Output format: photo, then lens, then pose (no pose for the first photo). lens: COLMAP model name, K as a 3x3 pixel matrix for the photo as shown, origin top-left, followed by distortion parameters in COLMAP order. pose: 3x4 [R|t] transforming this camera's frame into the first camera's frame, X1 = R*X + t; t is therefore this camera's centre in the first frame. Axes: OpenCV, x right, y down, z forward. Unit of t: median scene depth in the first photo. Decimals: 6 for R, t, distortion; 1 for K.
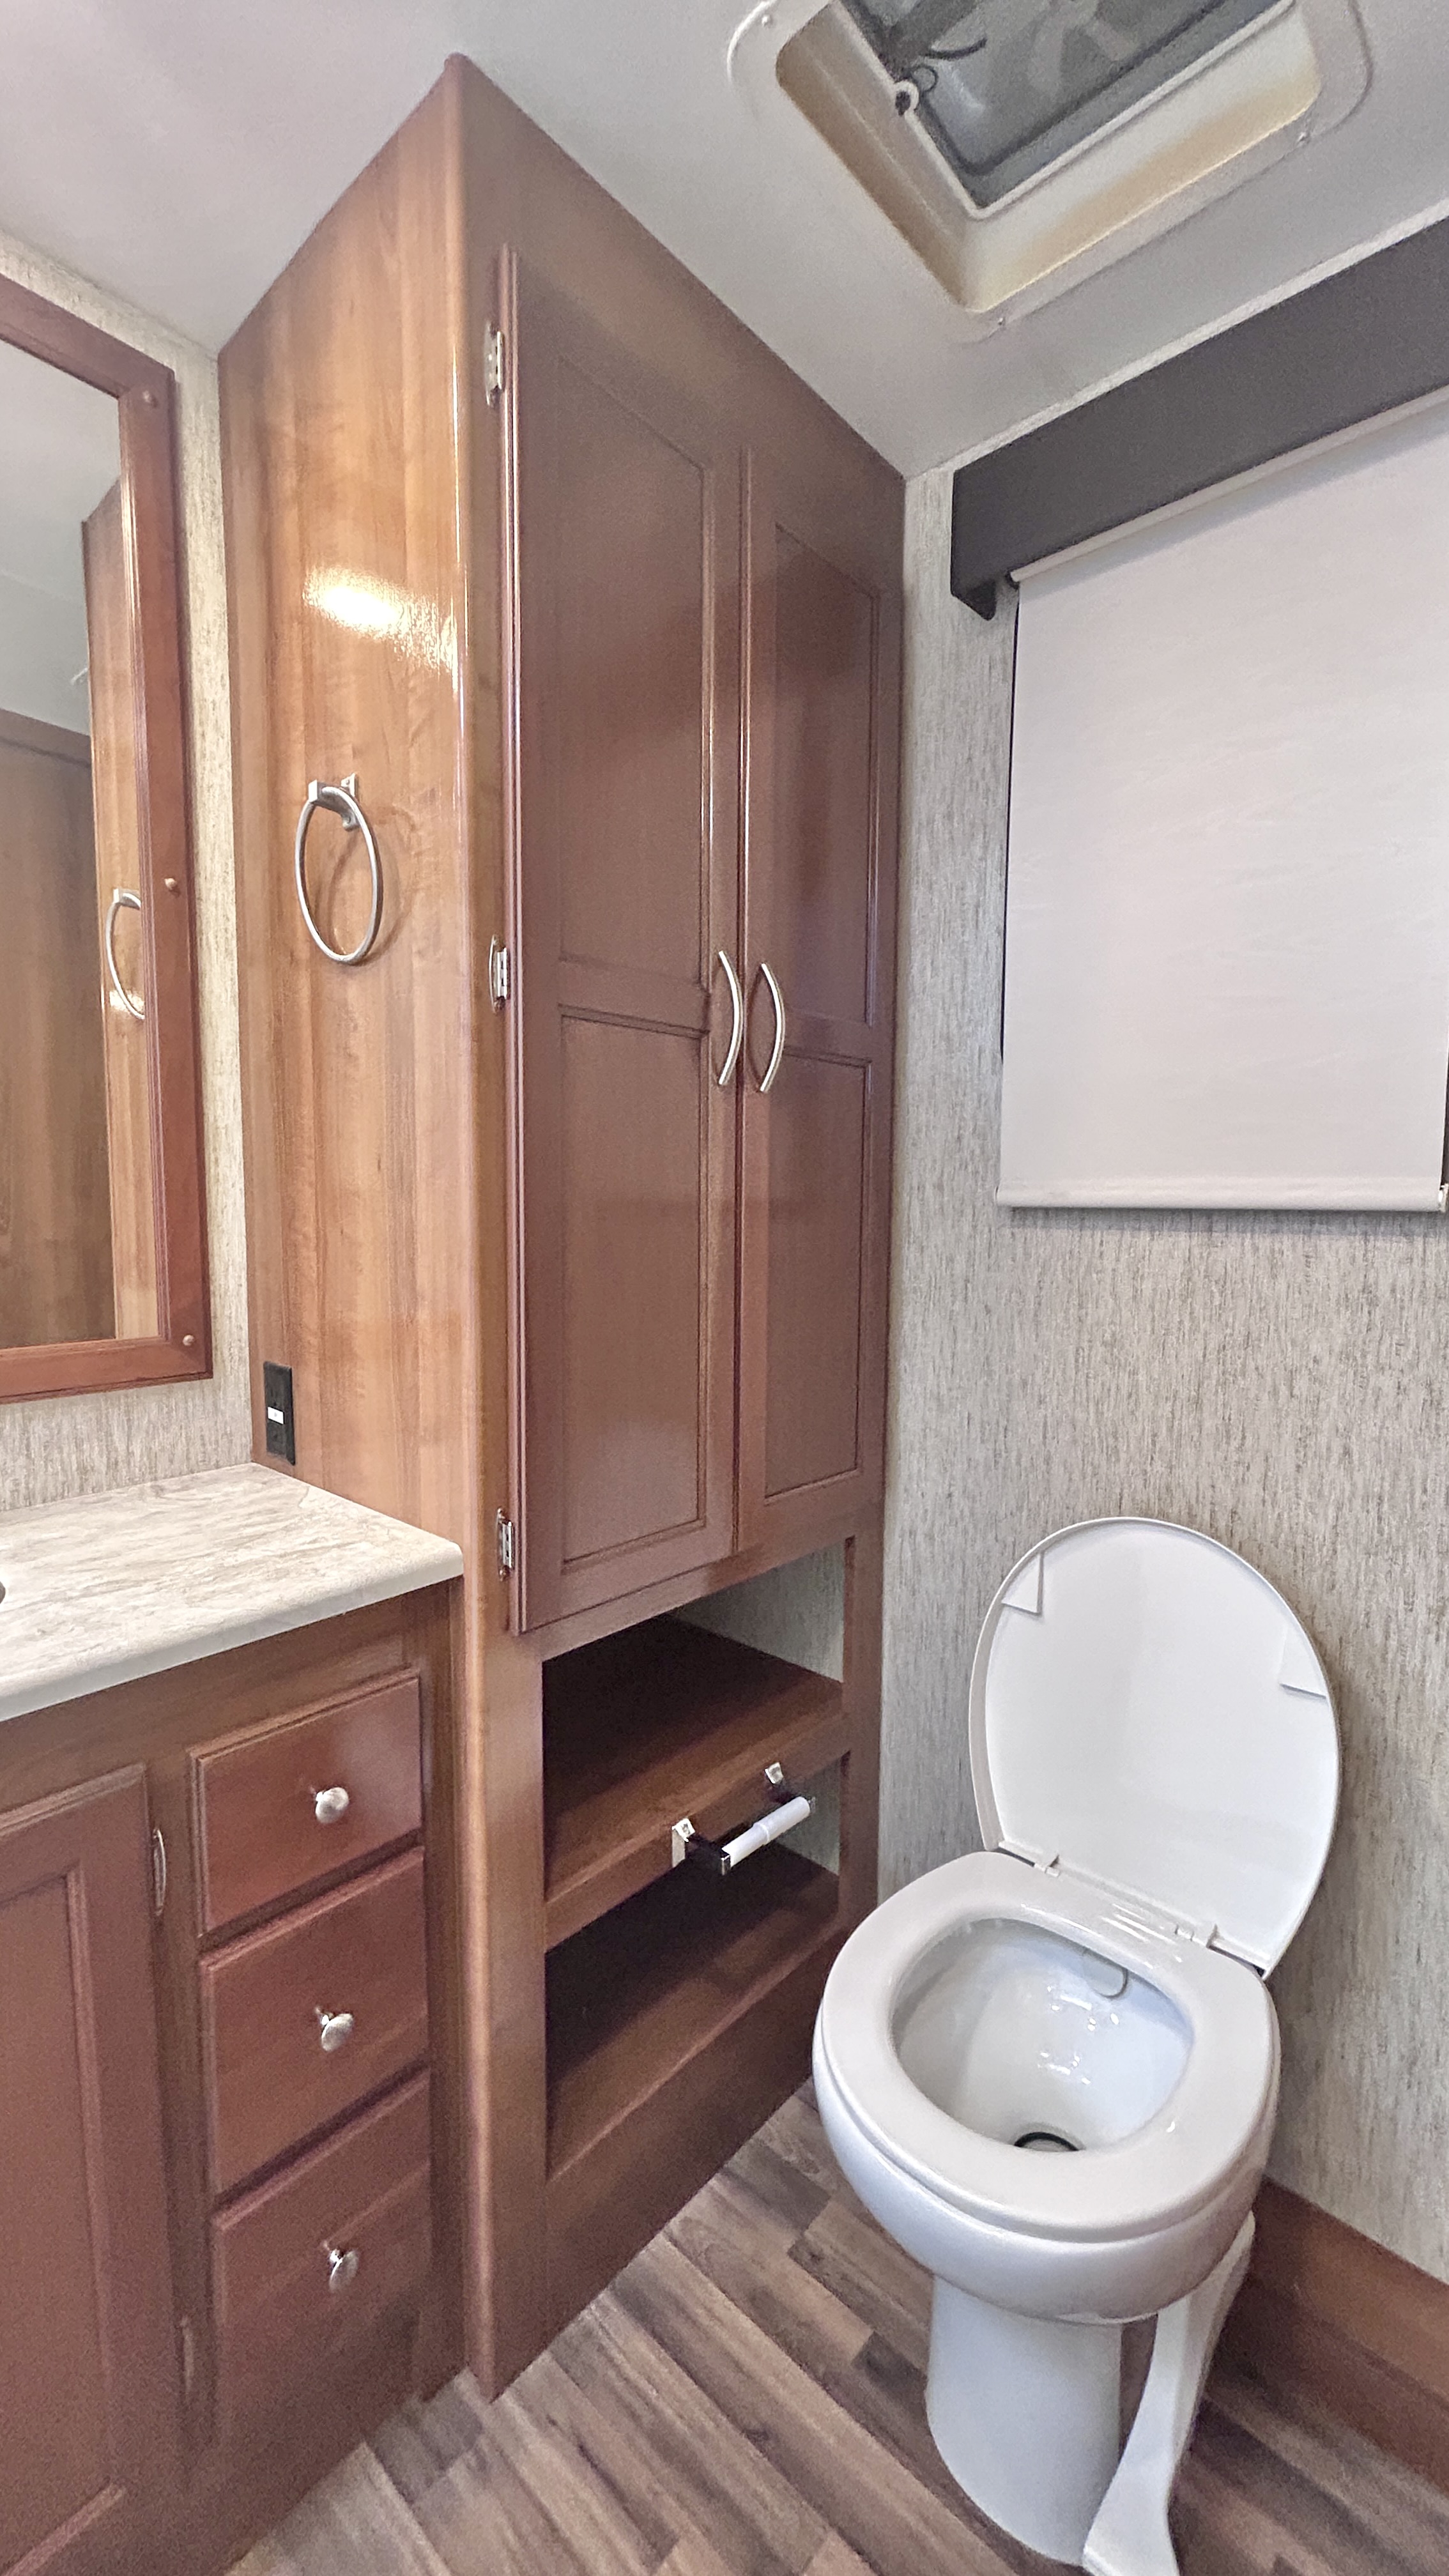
lens RADIAL K [[1039.5, 0, 719.2], [0, 1039.5, 1291.6], [0, 0, 1]] dist [-0.001775, 0.002110]
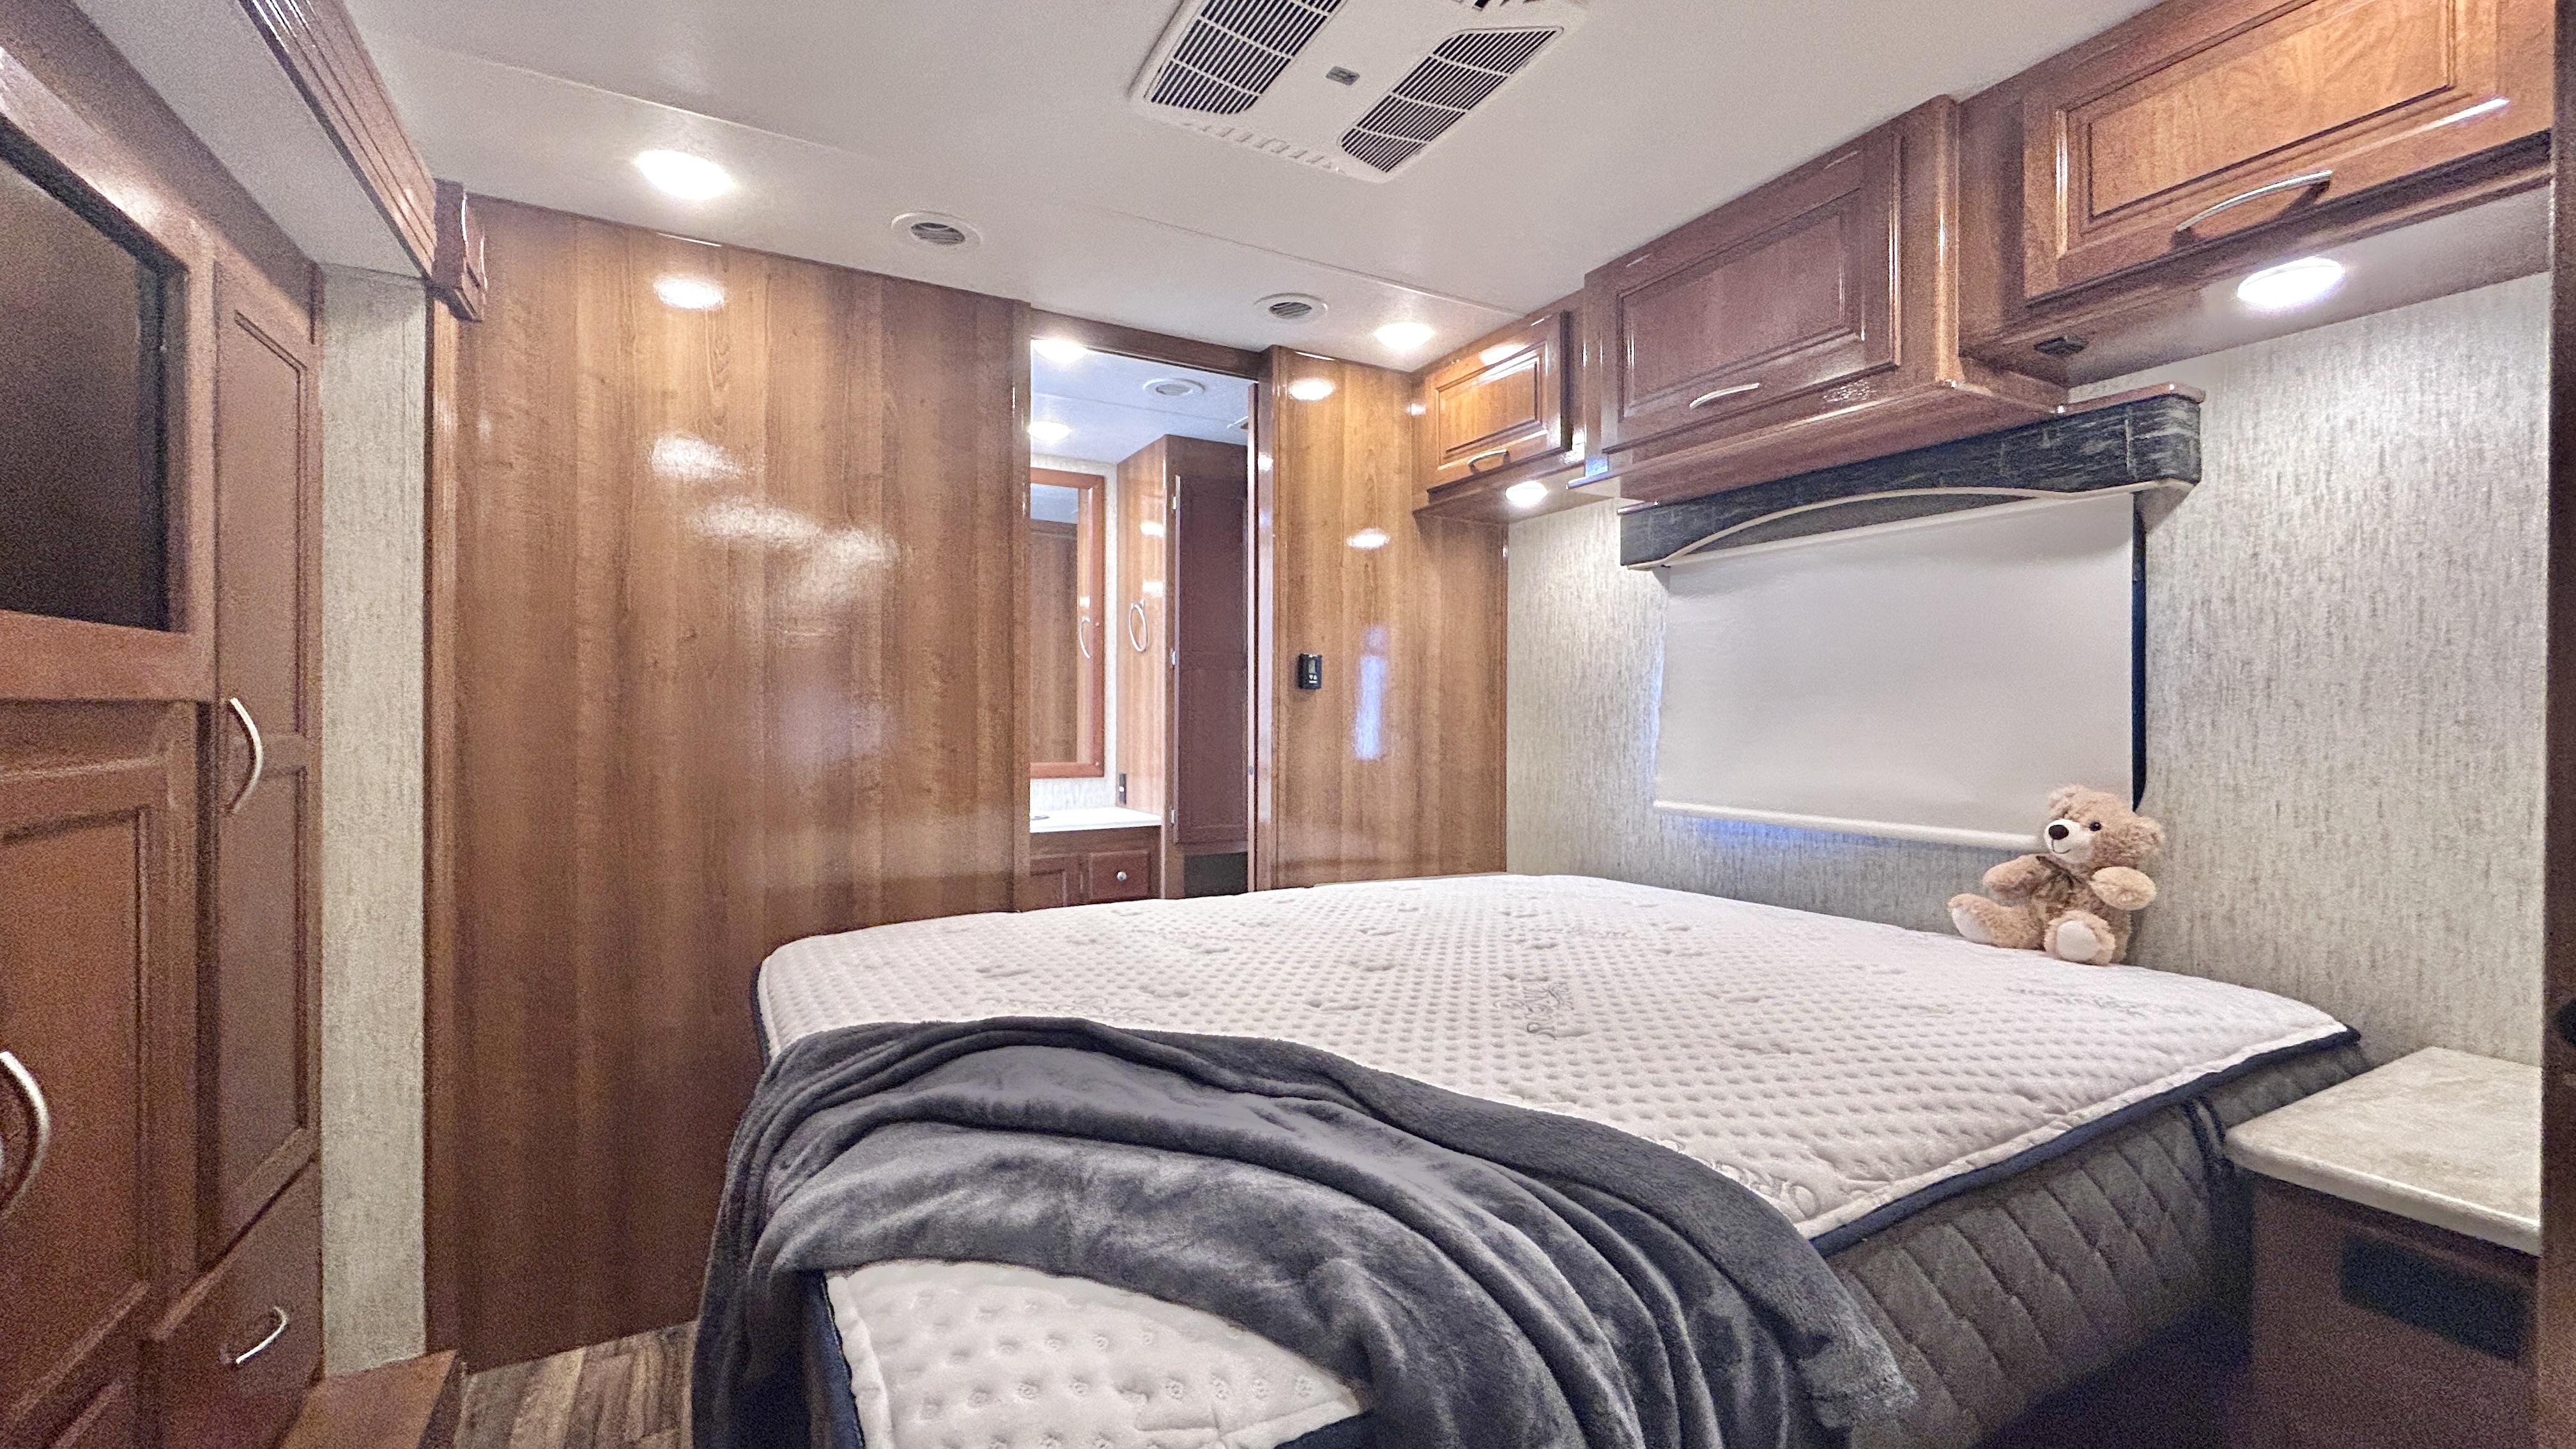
lens RADIAL K [[1039.5, 0, 1272.7], [0, 1039.5, 725.8], [0, 0, 1]] dist [-0.001775, 0.002110]
pose [[0.944185, 0.002046, -0.329410, 1.309962], [-0.029095, 0.996591, -0.077204, 0.203506], [0.328129, 0.082479, 0.941025, -2.293133]]
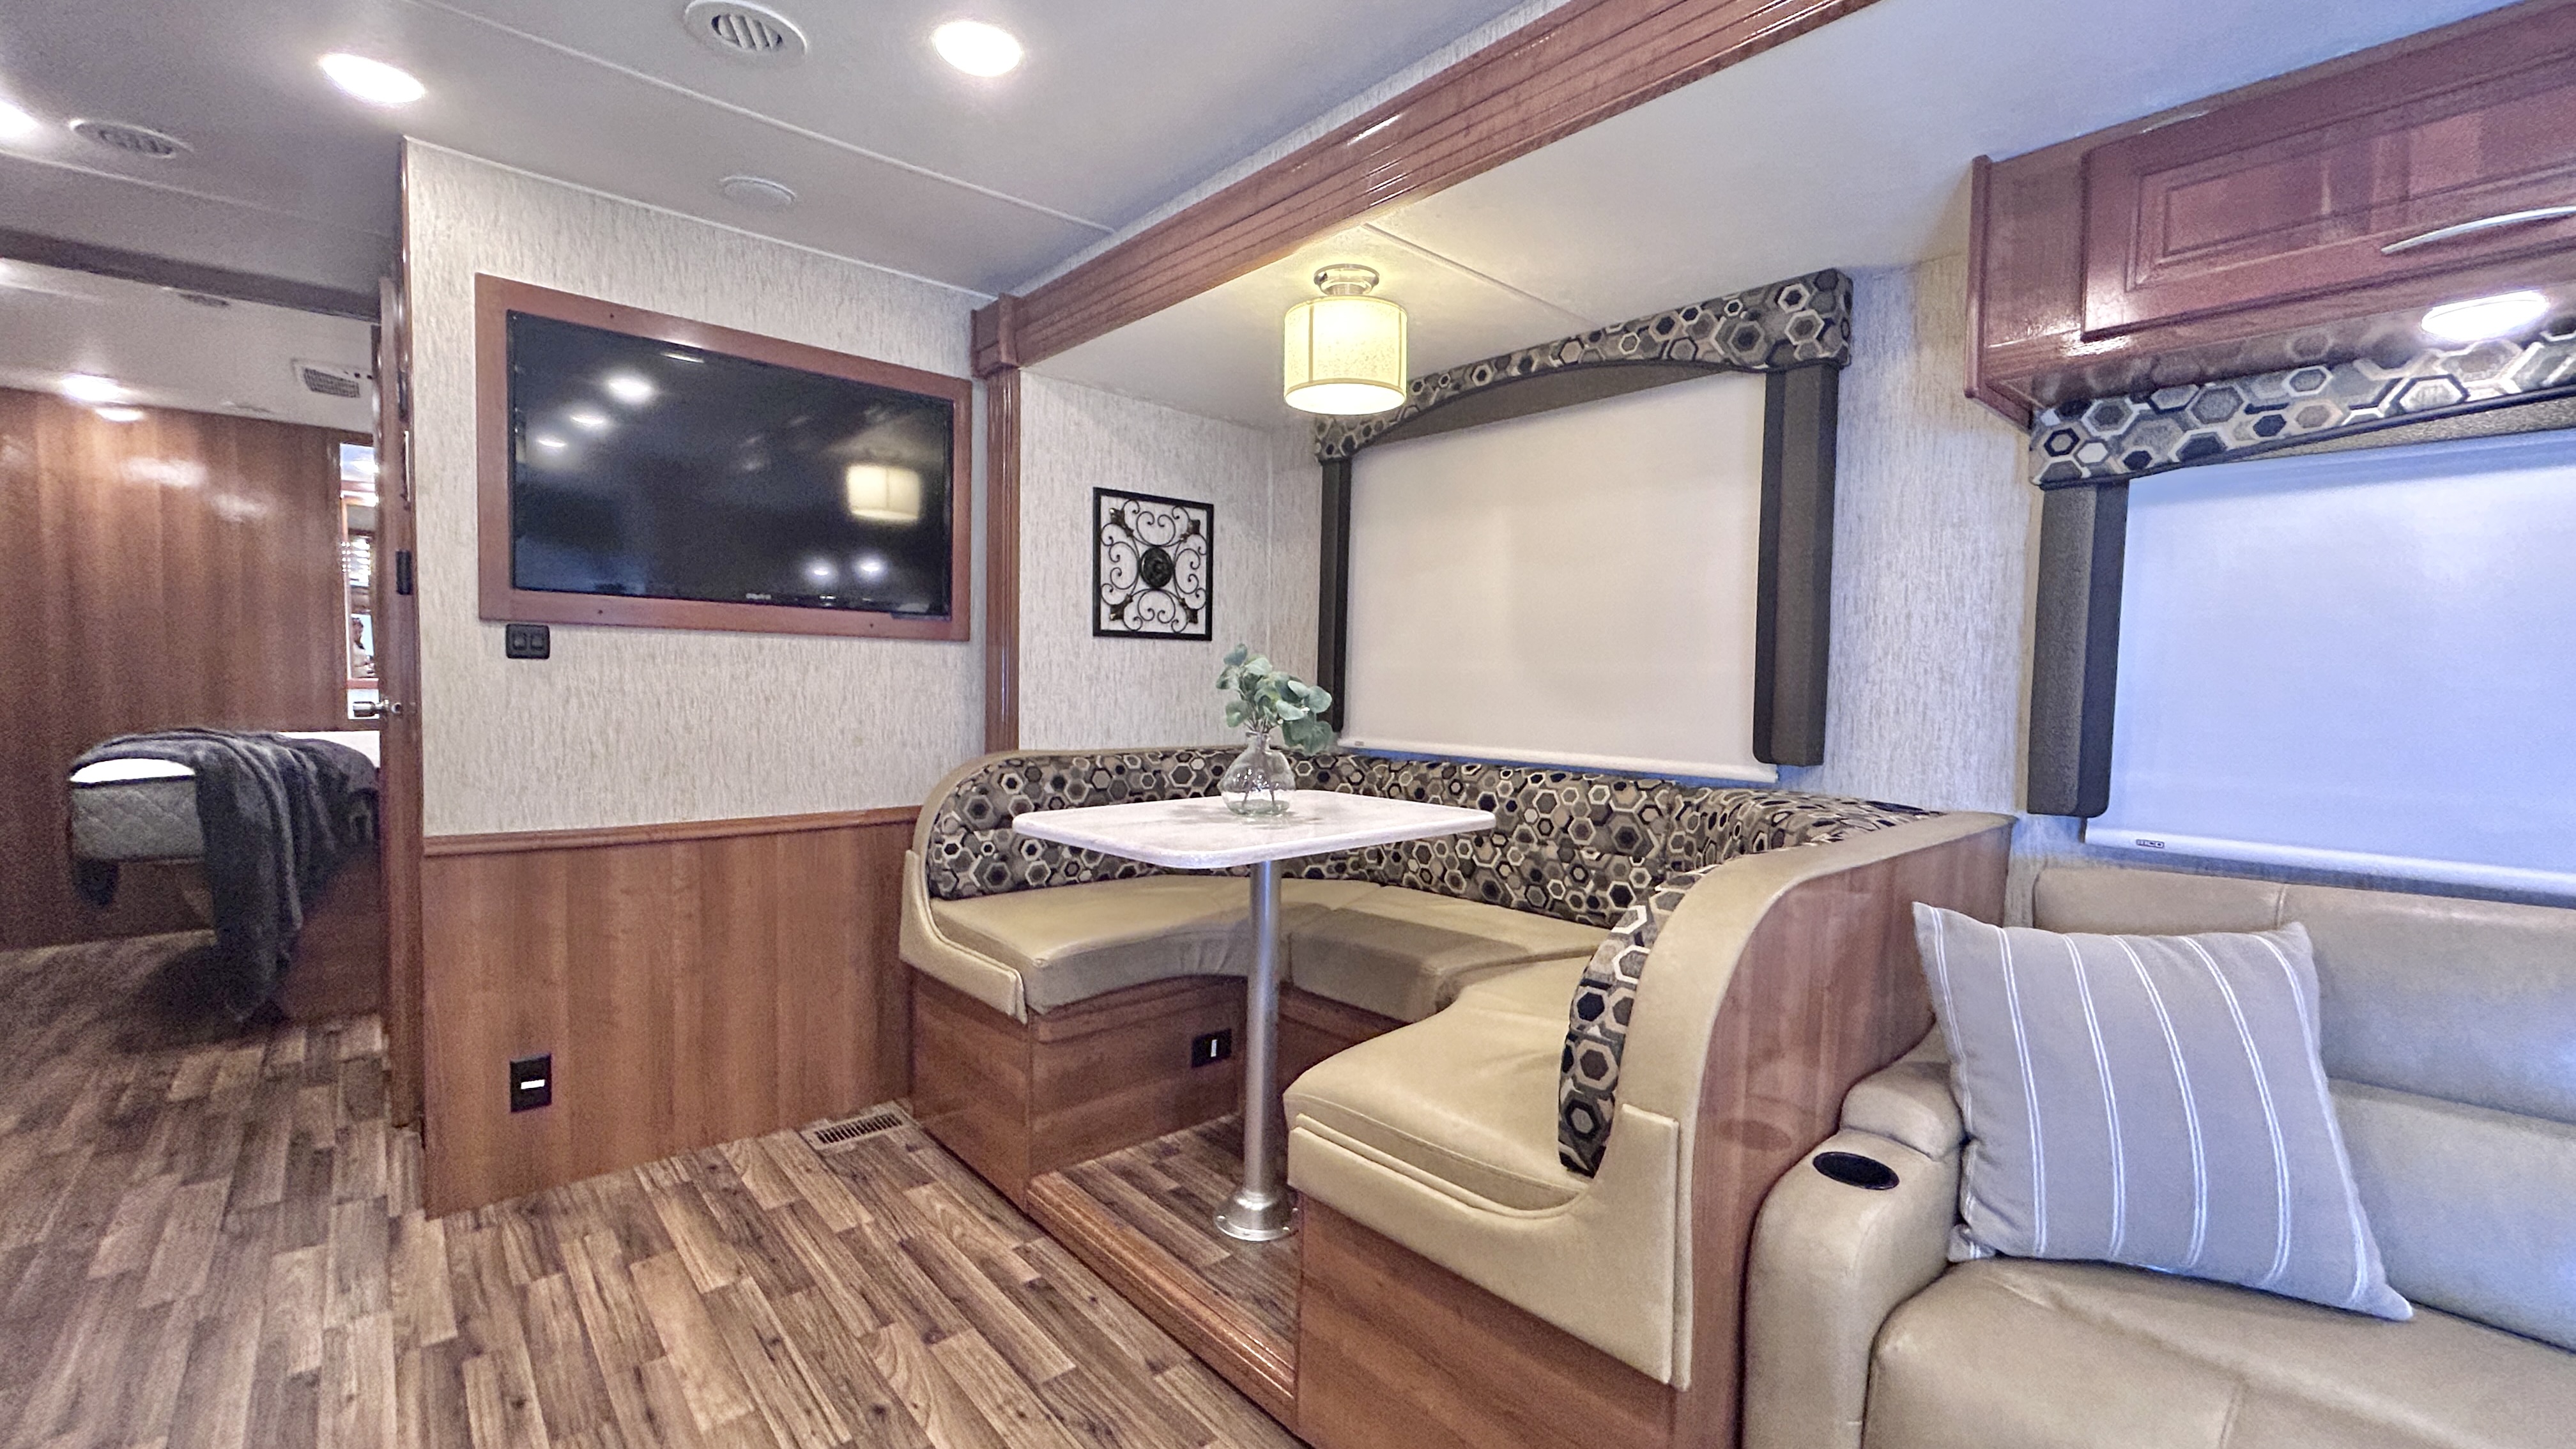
lens RADIAL K [[1039.5, 0, 1282.9], [0, 1039.5, 722.2], [0, 0, 1]] dist [-0.001775, 0.002110]
pose [[0.993755, 0.018129, -0.110103, 4.889198], [-0.022974, 0.998815, -0.042895, 0.474007], [0.109195, 0.045157, 0.992994, -4.502166]]
